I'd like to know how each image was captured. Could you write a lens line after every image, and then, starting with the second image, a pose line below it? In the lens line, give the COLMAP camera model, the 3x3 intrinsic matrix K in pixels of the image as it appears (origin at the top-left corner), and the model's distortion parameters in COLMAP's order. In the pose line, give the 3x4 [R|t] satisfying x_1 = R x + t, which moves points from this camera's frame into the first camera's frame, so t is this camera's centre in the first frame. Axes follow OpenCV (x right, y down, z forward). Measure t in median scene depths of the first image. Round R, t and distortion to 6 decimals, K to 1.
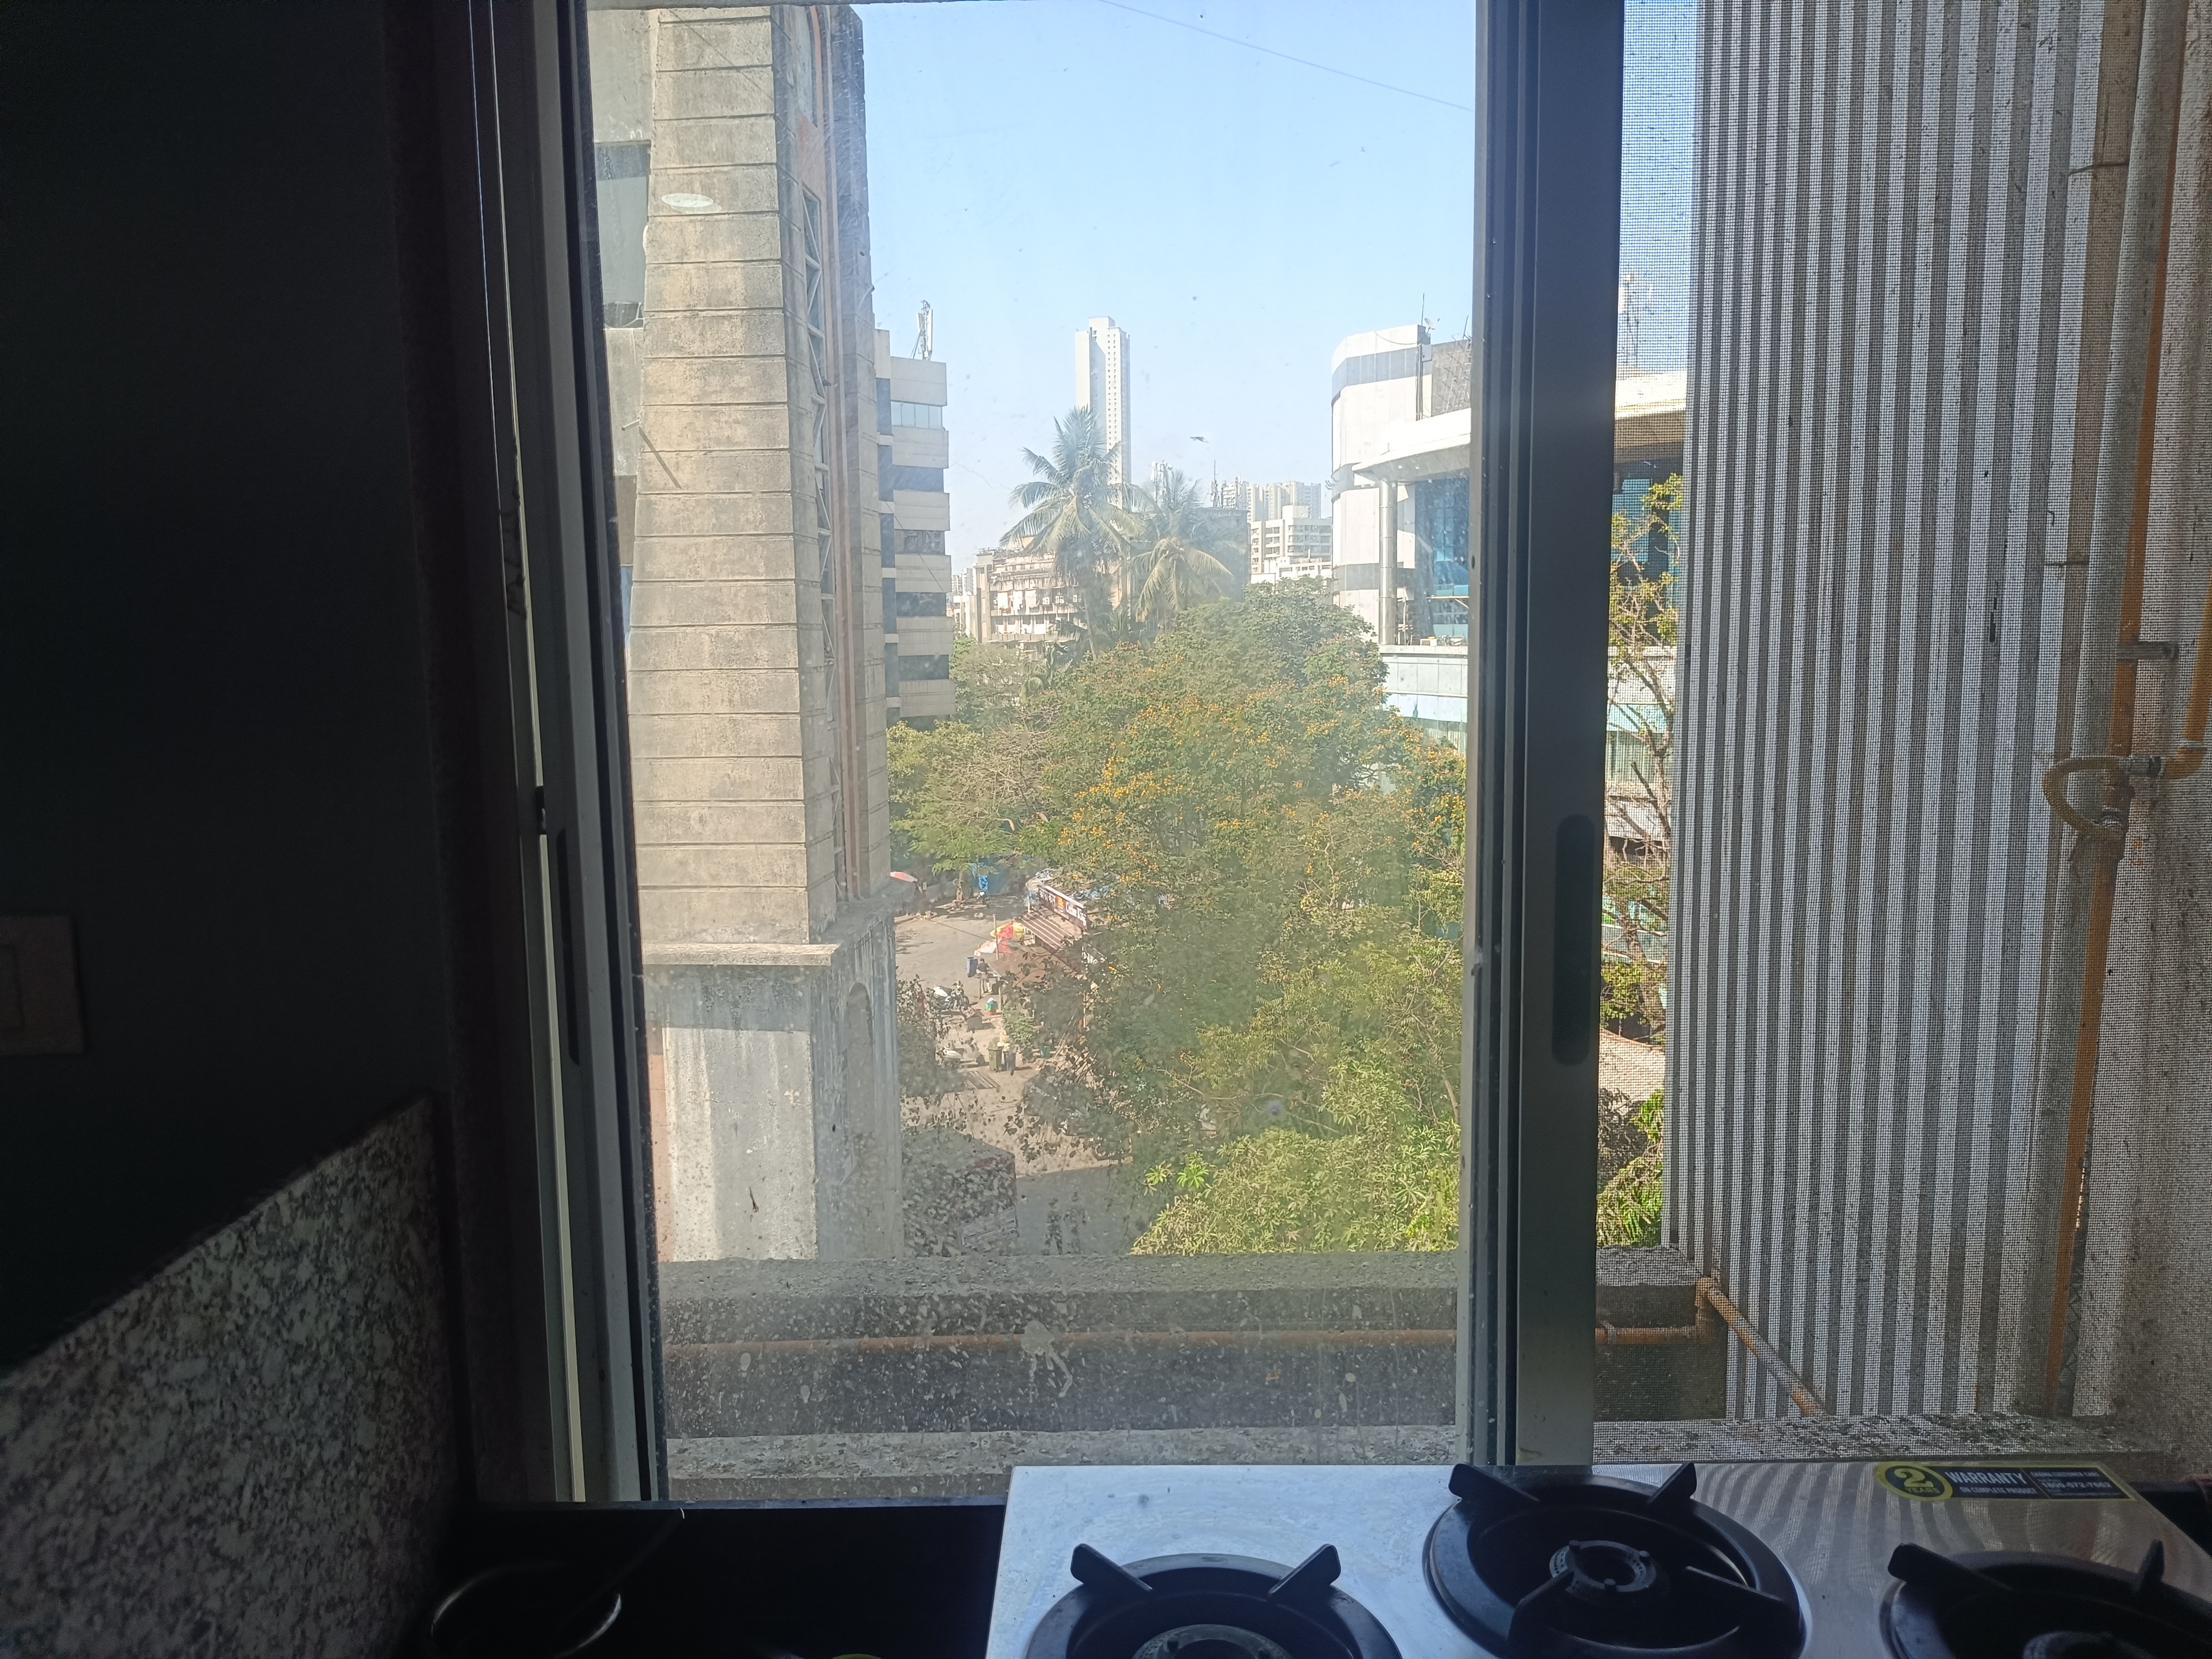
lens RADIAL K [[1560.4, 0, 1106.0], [0, 1560.4, 829.5], [0, 0, 1]] dist [0.038726, -0.000772]
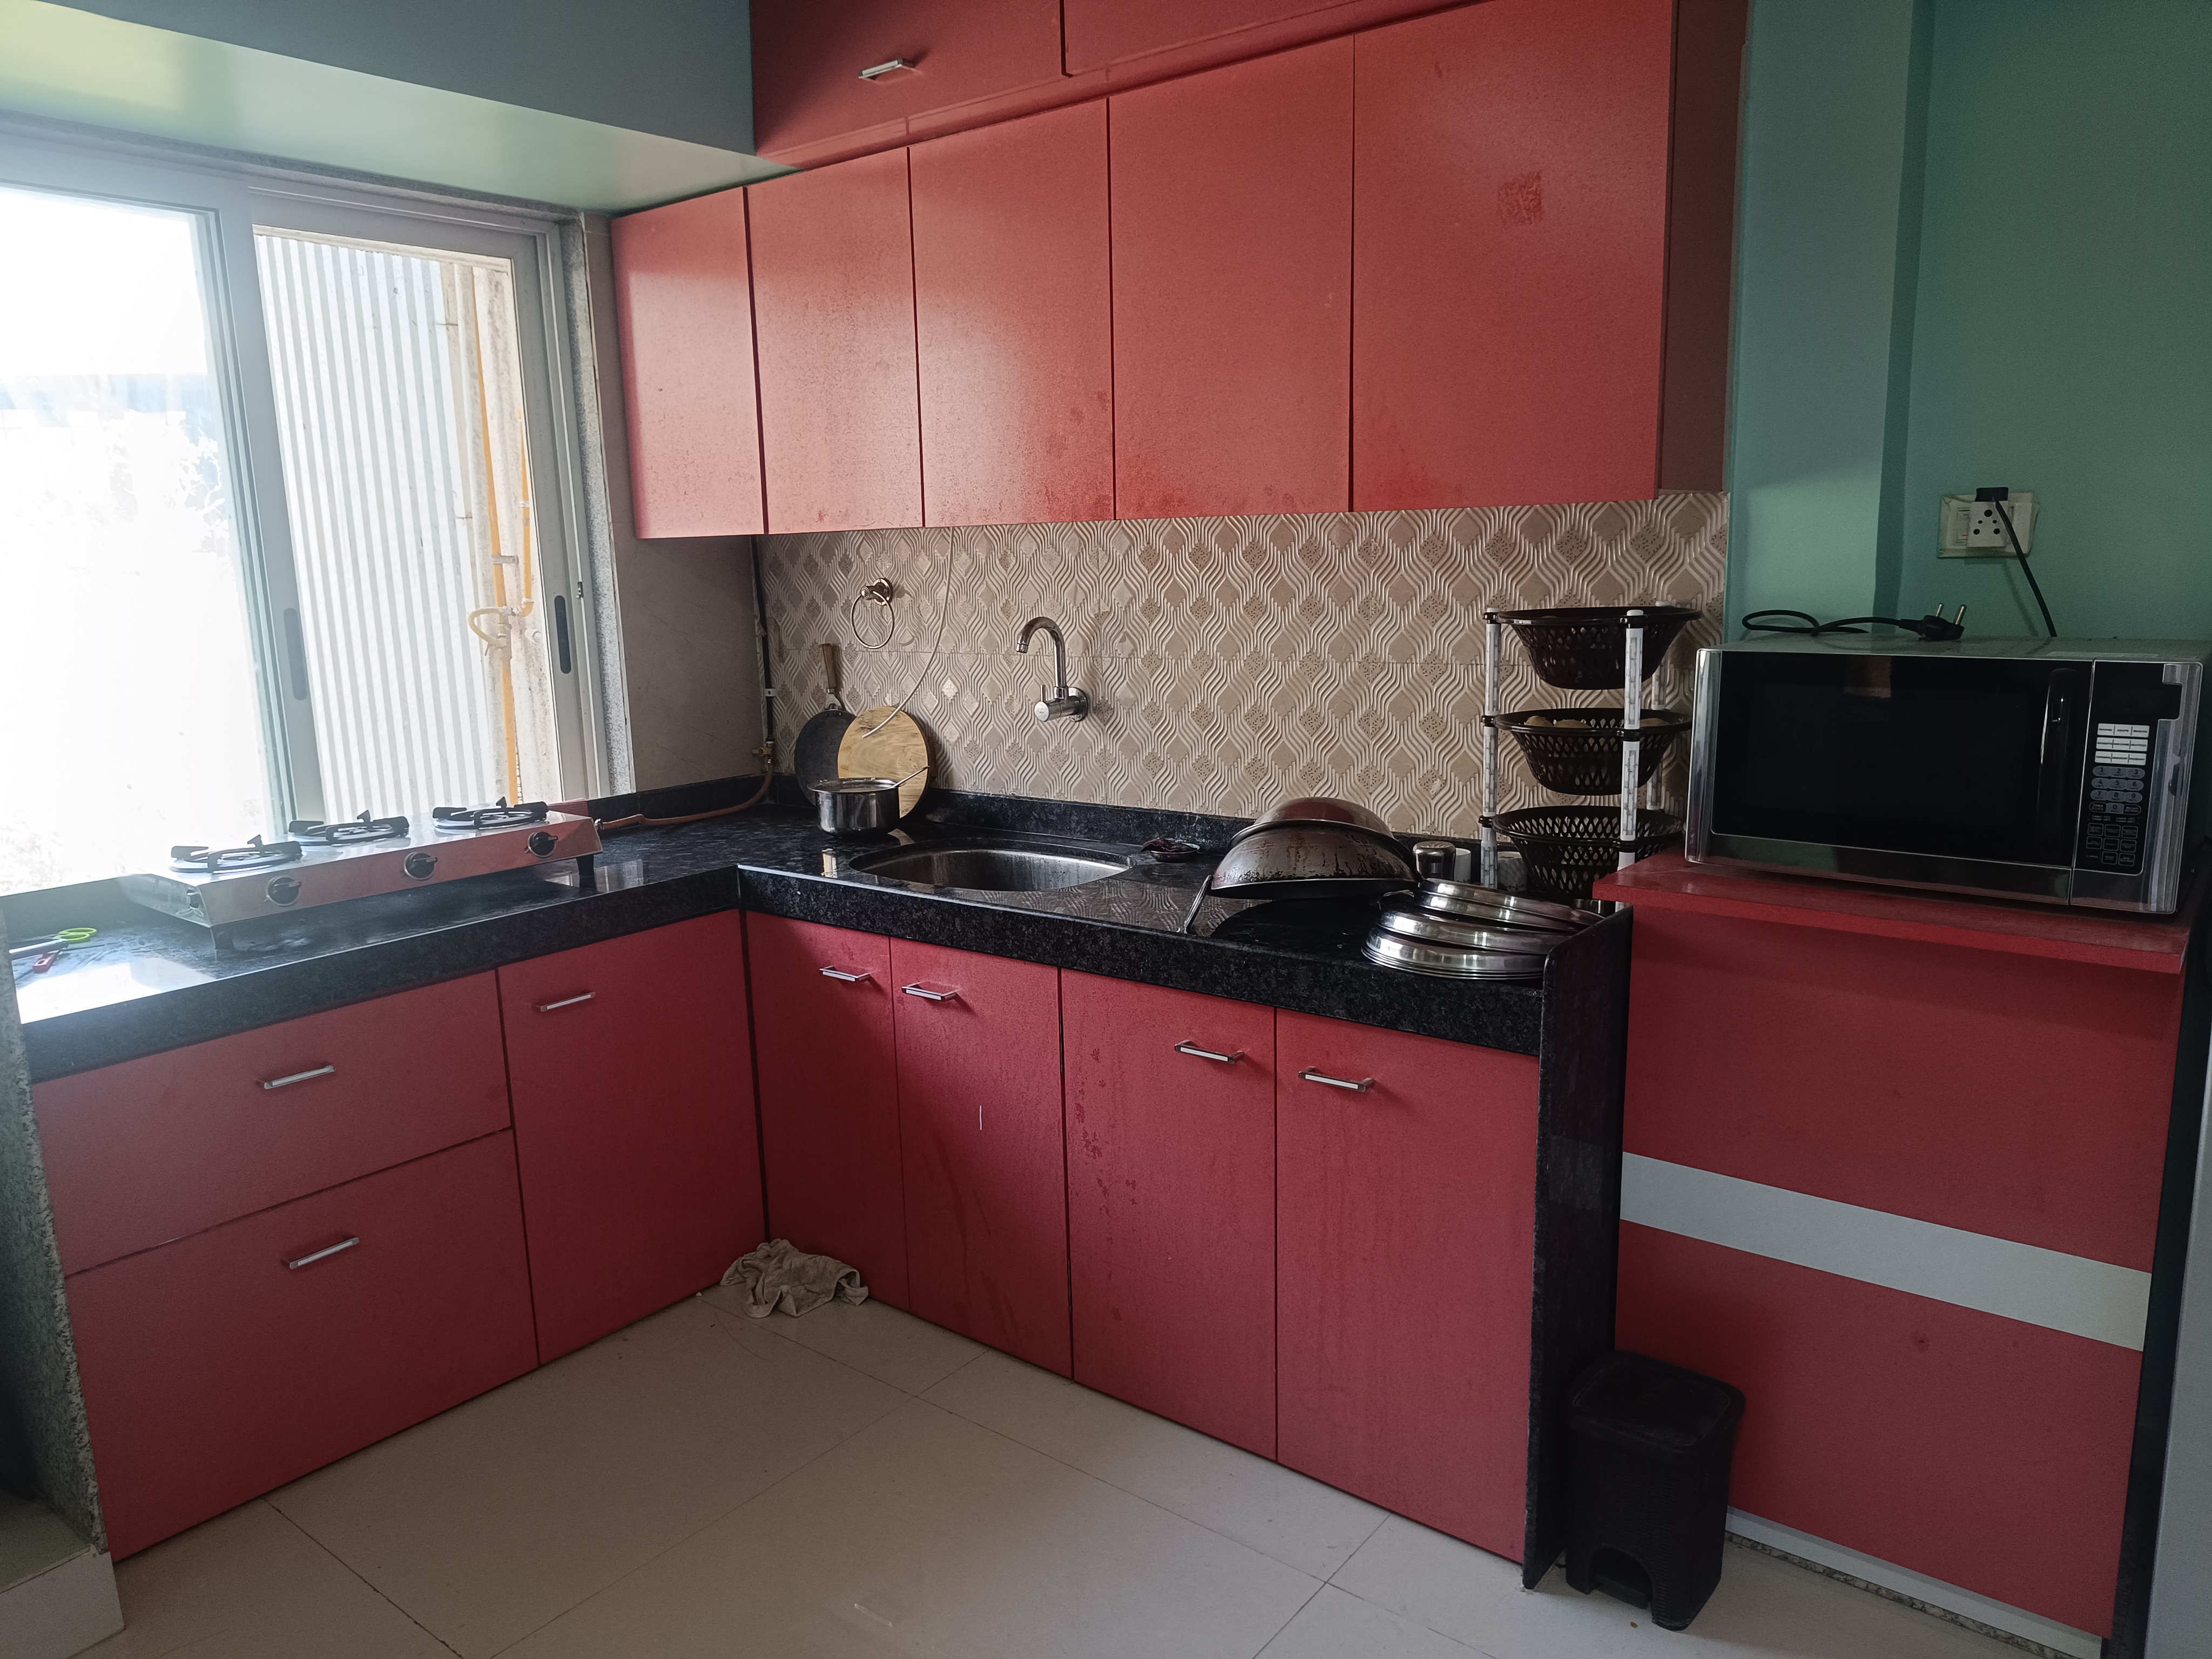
lens RADIAL K [[1483.5, 0, 1097.9], [0, 1483.5, 824.4], [0, 0, 1]] dist [0.008098, -0.015865]
pose [[0.612458, -0.145994, 0.776905, -0.461374], [0.116476, 0.988737, 0.093980, 0.145027], [-0.781875, 0.032932, 0.622564, -0.855740]]
